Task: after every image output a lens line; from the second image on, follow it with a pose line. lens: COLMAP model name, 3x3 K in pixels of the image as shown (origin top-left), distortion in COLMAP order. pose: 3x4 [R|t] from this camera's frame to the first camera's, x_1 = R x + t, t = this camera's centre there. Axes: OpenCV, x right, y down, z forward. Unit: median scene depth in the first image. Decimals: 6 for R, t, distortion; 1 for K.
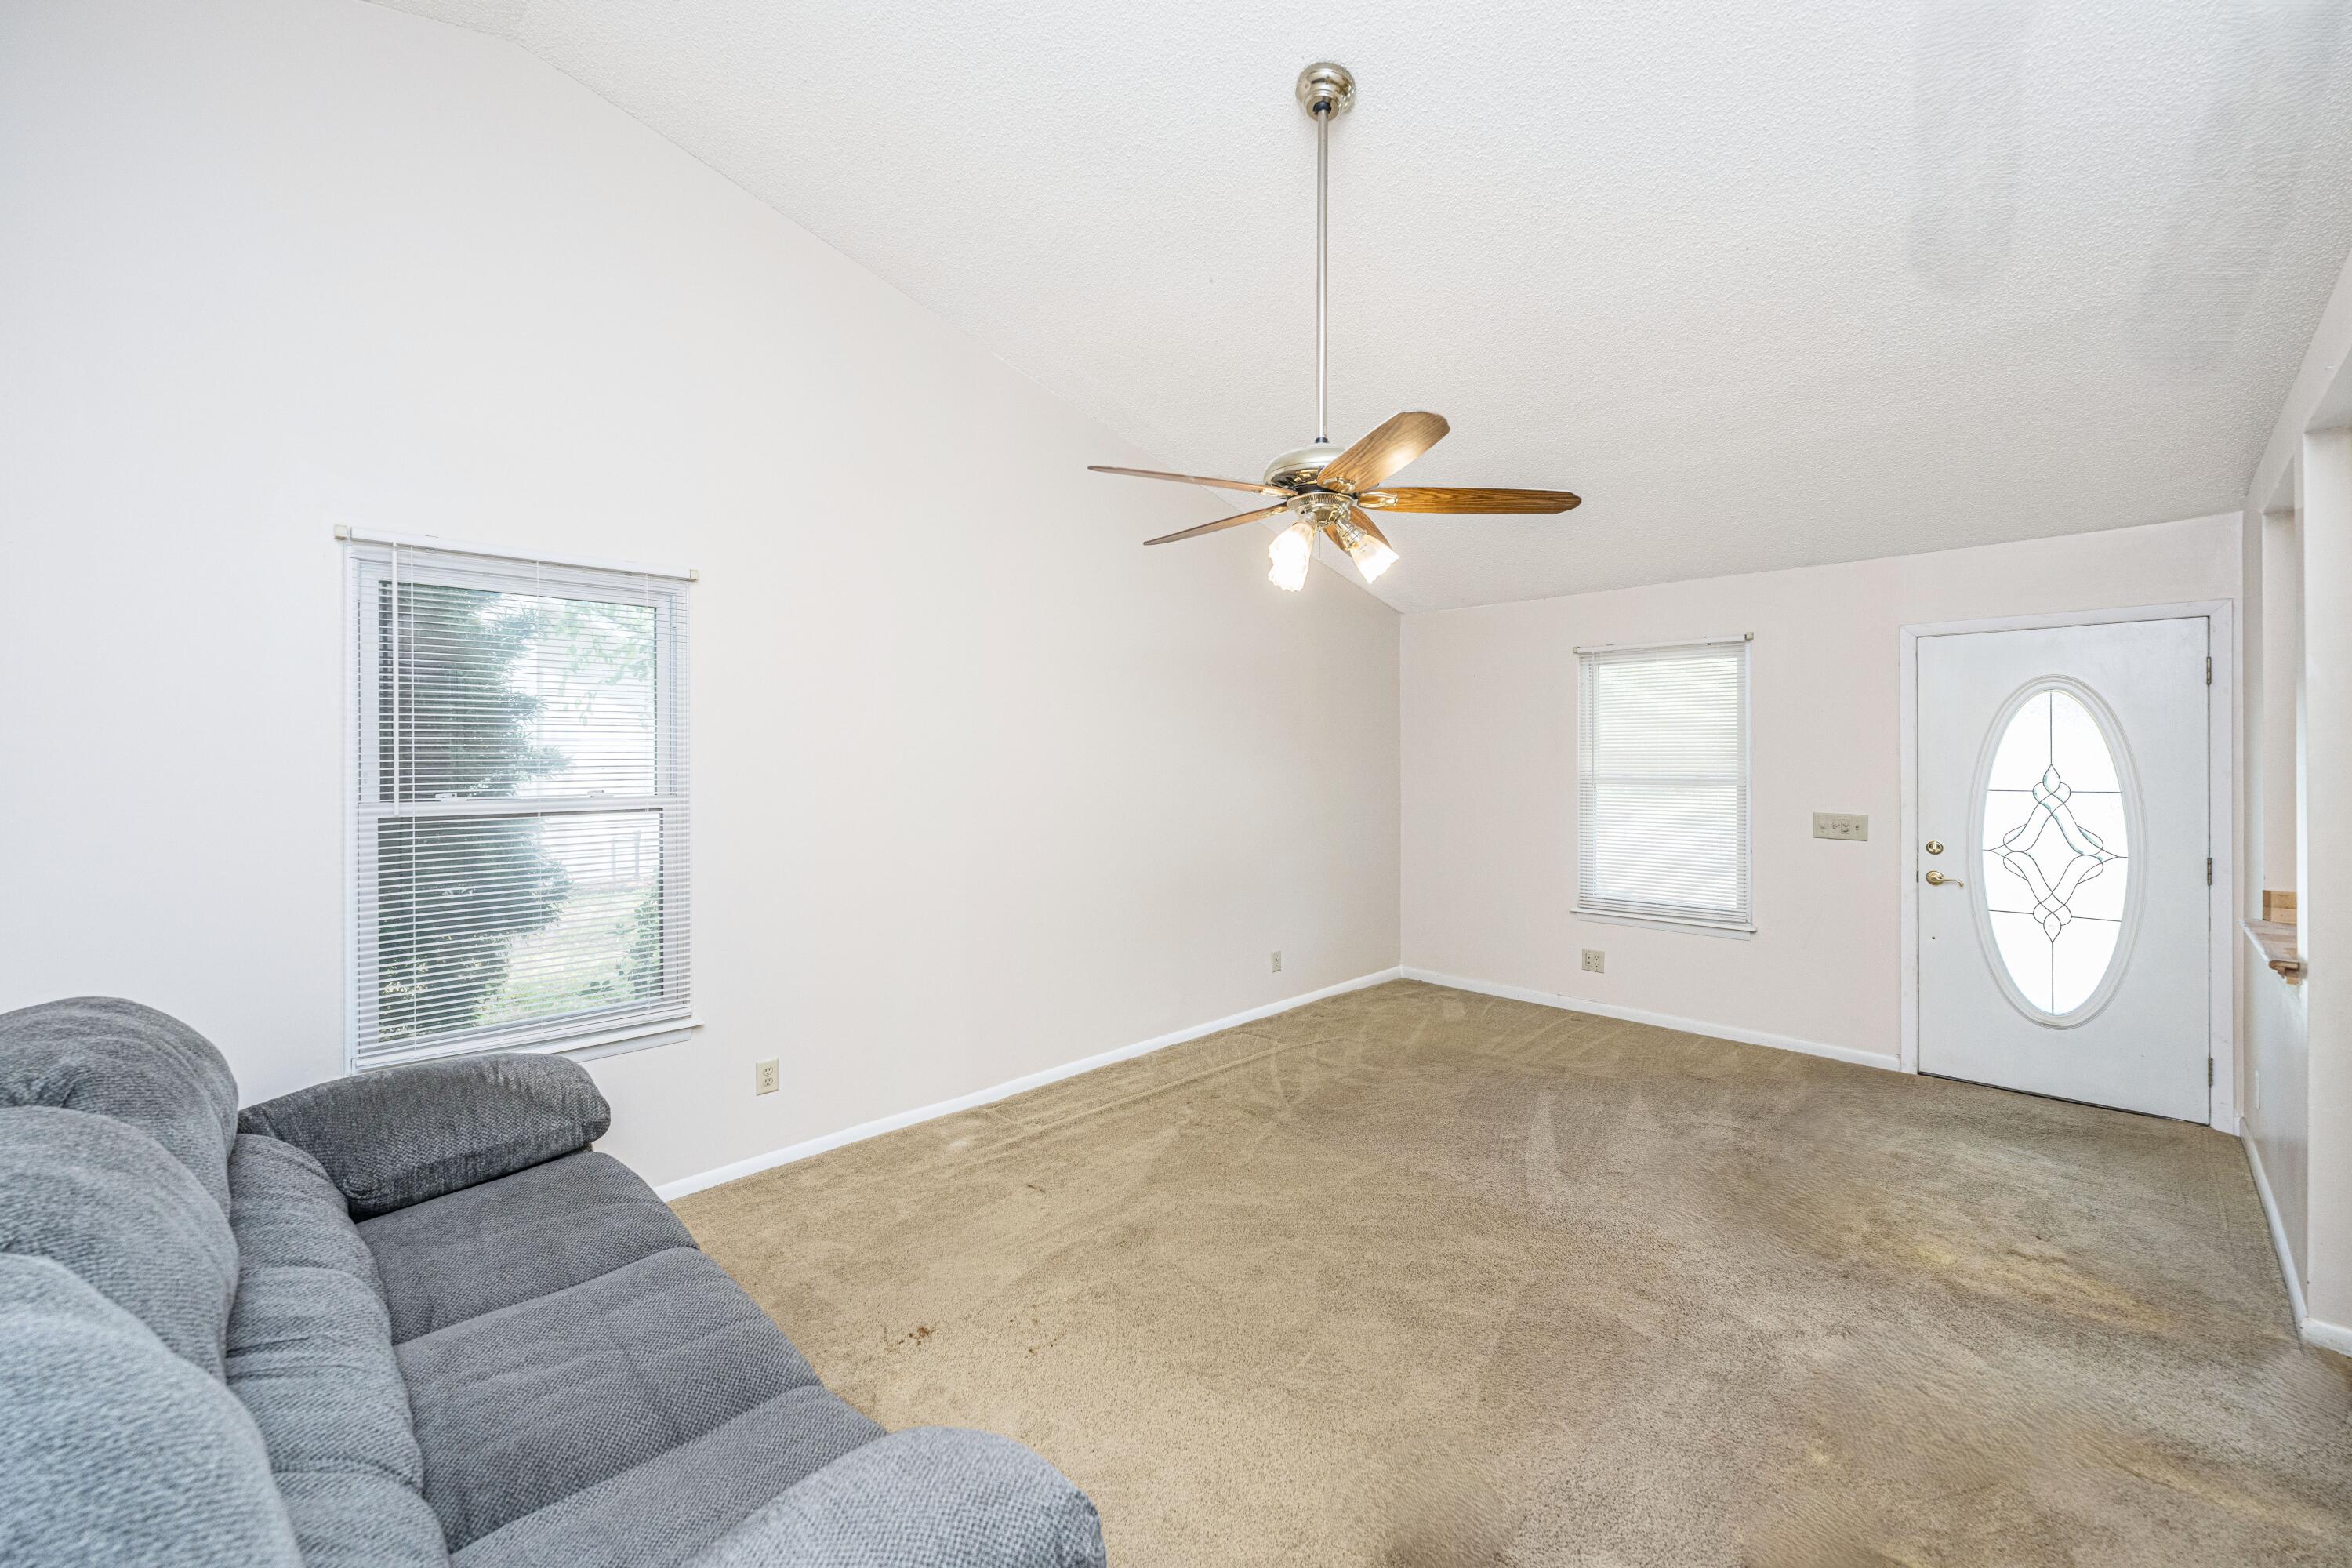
lens RADIAL K [[946.3, 0, 1176.3], [0, 946.3, 764.6], [0, 0, 1]] dist [-0.001544, 0.000605]
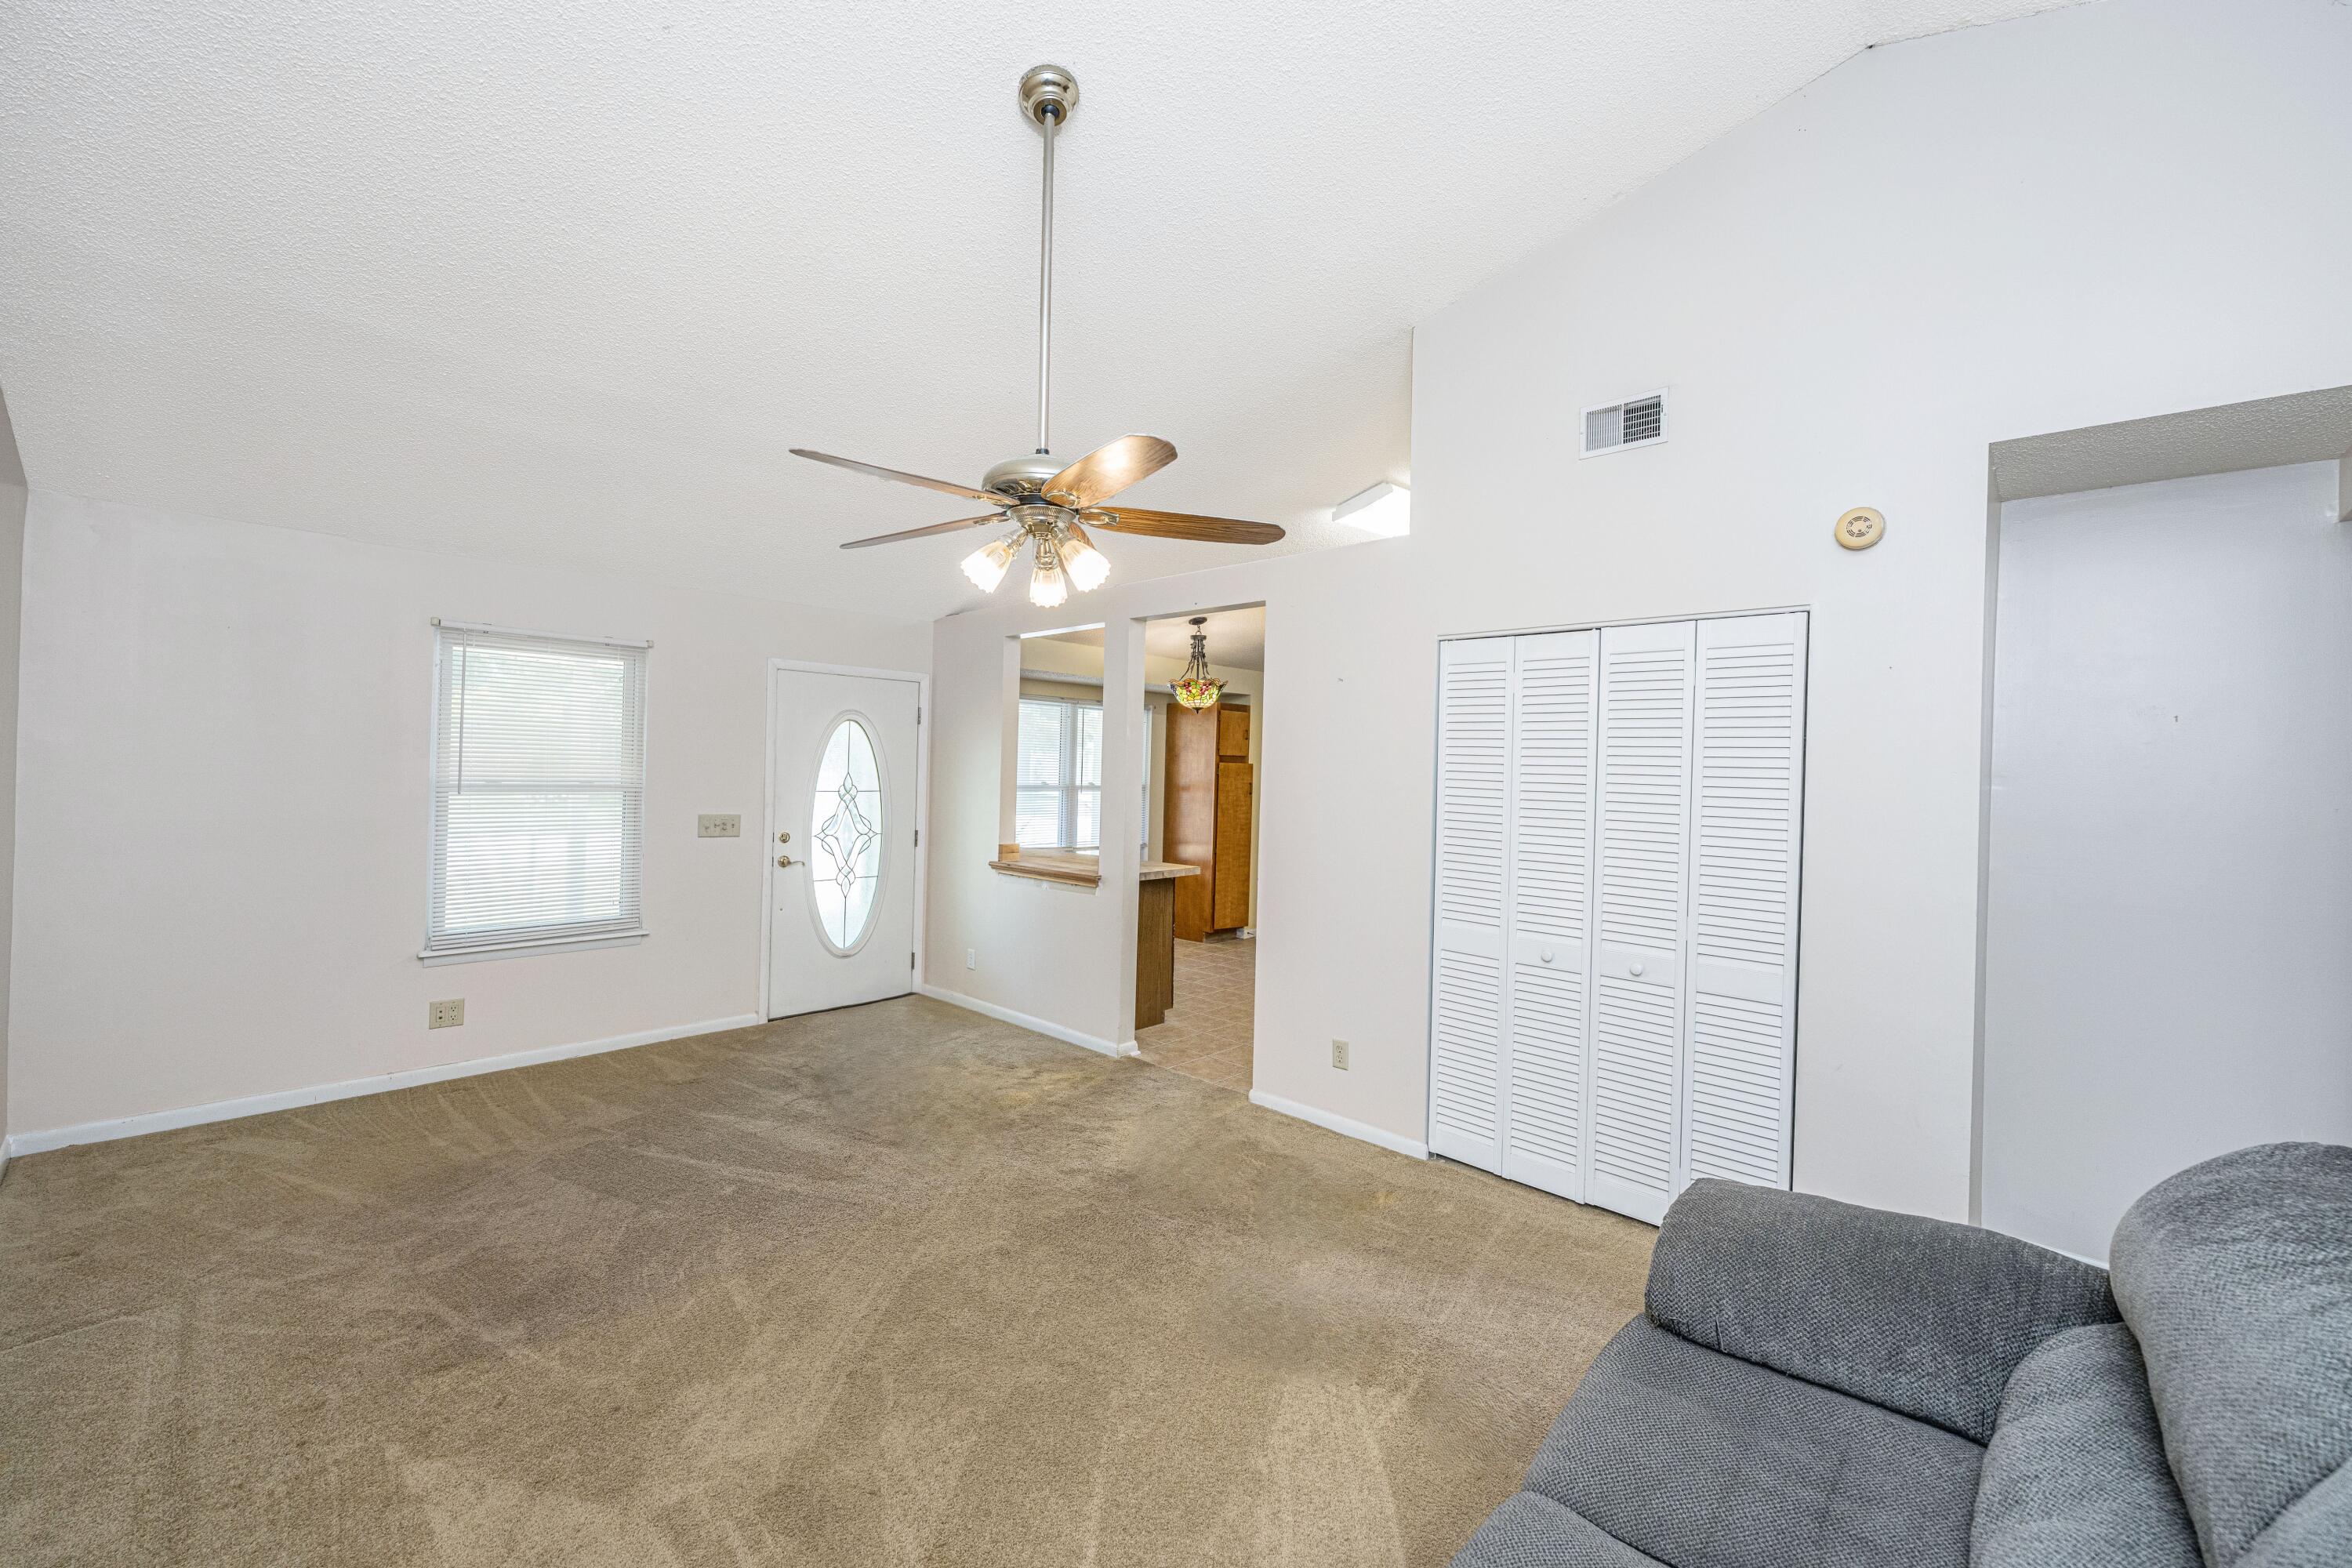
lens RADIAL K [[946.3, 0, 1169.6], [0, 946.3, 774.7], [0, 0, 1]] dist [-0.001544, 0.000605]
pose [[-0.029332, -0.002009, 0.999568, -0.483282], [-0.010991, 0.999938, 0.001688, -0.003443], [-0.999509, -0.010936, -0.029352, 0.537964]]
